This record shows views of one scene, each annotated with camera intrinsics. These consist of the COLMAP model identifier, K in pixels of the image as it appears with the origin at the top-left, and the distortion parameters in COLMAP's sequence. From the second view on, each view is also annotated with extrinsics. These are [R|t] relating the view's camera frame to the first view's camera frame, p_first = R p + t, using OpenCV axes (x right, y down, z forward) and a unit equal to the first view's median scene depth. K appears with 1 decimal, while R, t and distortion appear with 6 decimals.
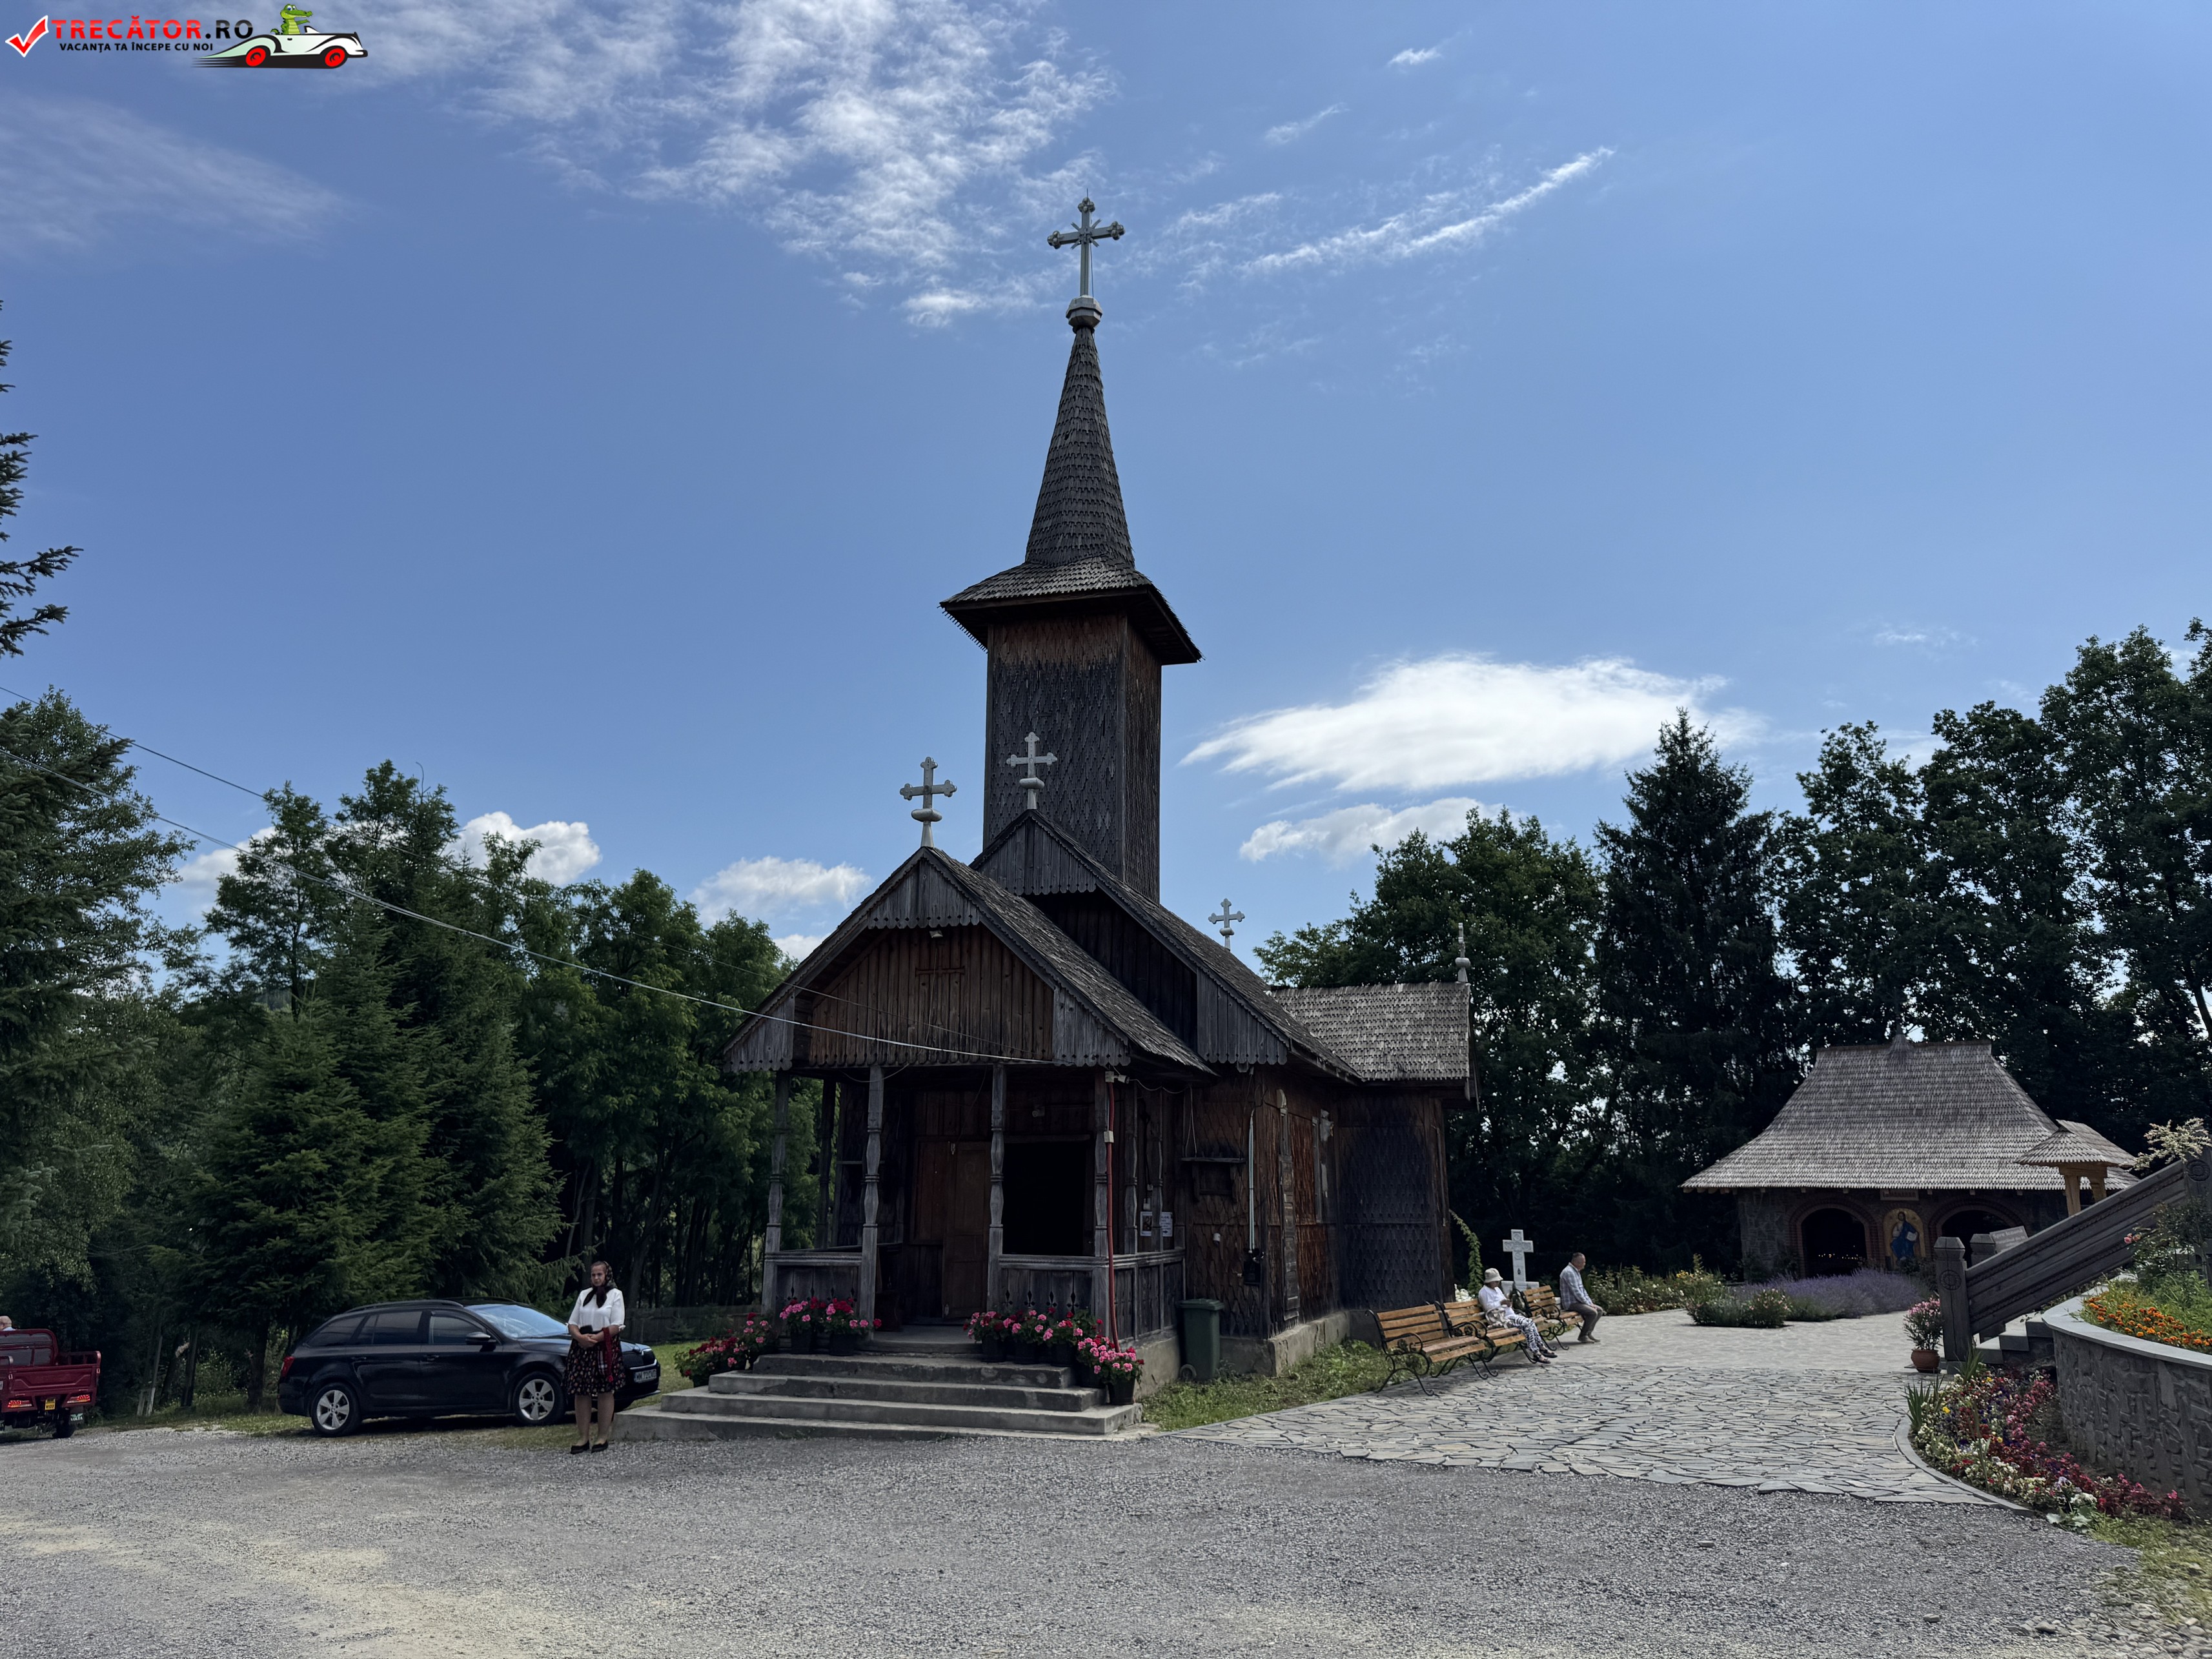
lens RADIAL K [[1527.9, 0, 1151.5], [0, 1527.9, 824.6], [0, 0, 1]] dist [0.035934, 0.000429]
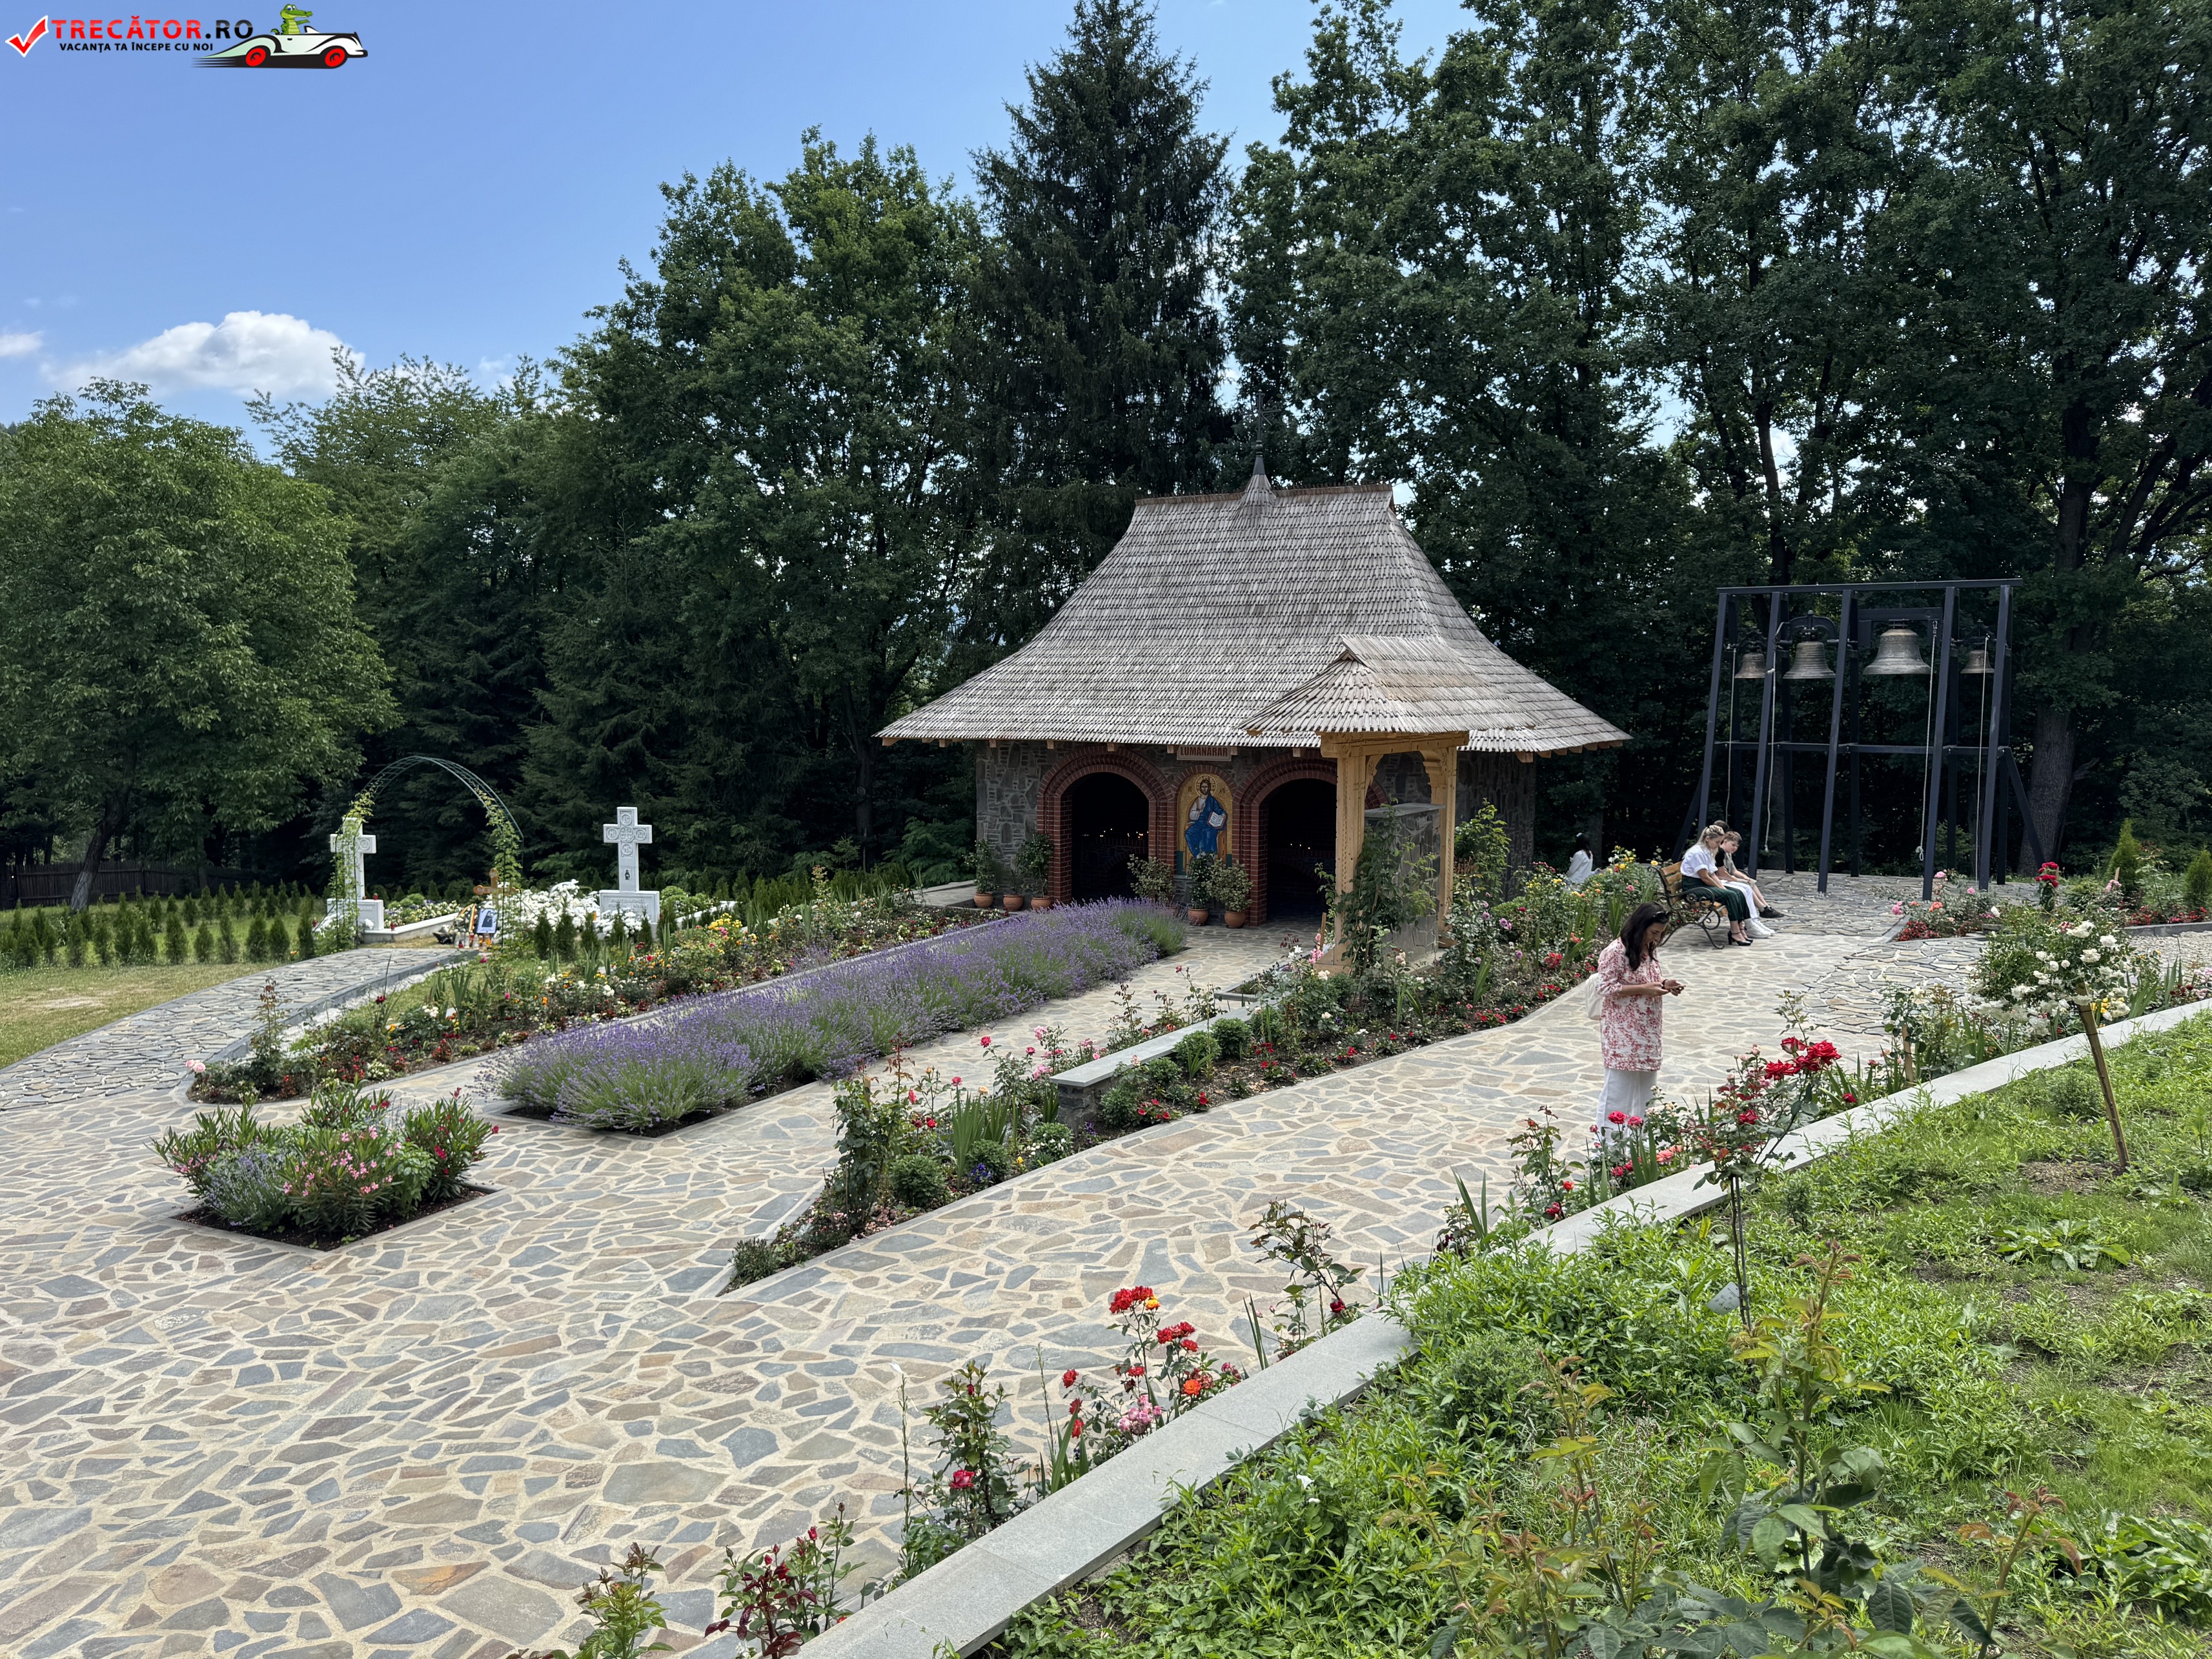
lens RADIAL K [[1556.8, 0, 1105.8], [0, 1556.8, 787.6], [0, 0, 1]] dist [0.142095, -0.283217]
pose [[0.983991, -0.019918, 0.177102, 0.311223], [-0.035309, 0.952248, 0.303277, 0.069623], [-0.174685, -0.304675, 0.936300, 0.412084]]
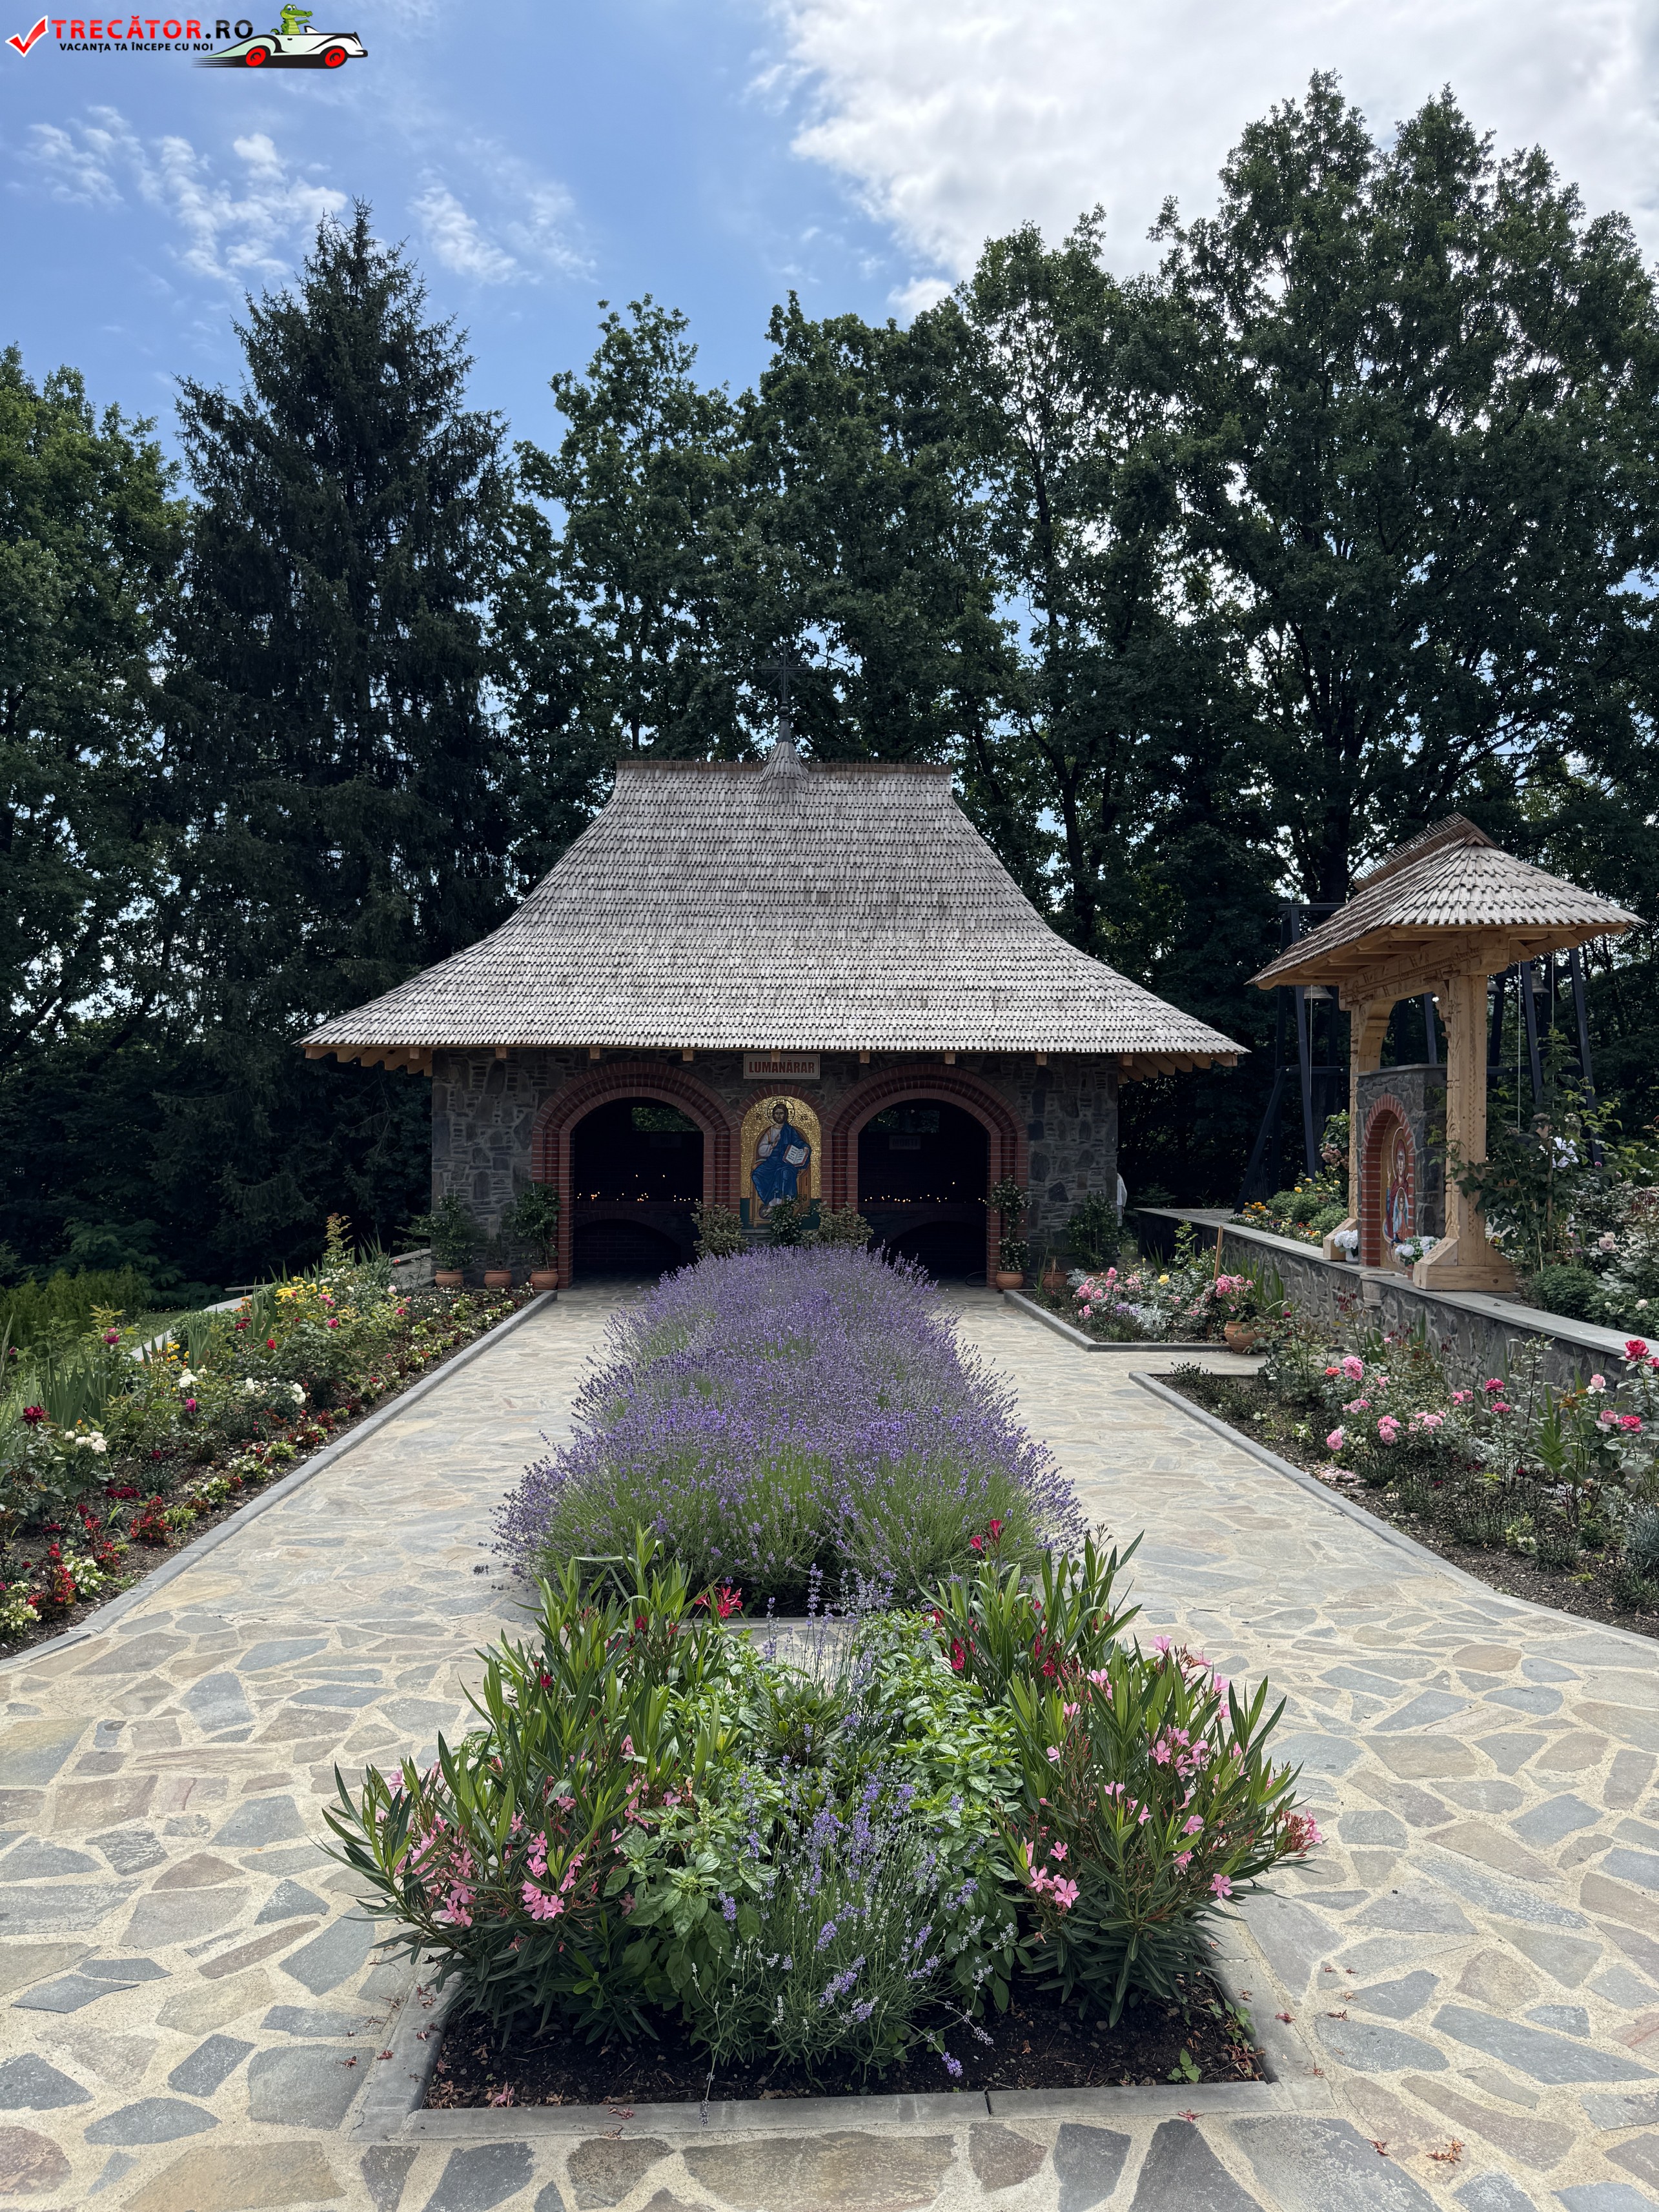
lens RADIAL K [[1550.5, 0, 828.7], [0, 1550.5, 1069.6], [0, 0, 1]] dist [0.180495, -0.381117]
pose [[0.784710, 0.019600, 0.619553, 0.193611], [-0.149365, 0.976027, 0.158305, 0.150800], [-0.601598, -0.216763, 0.768826, 0.581655]]
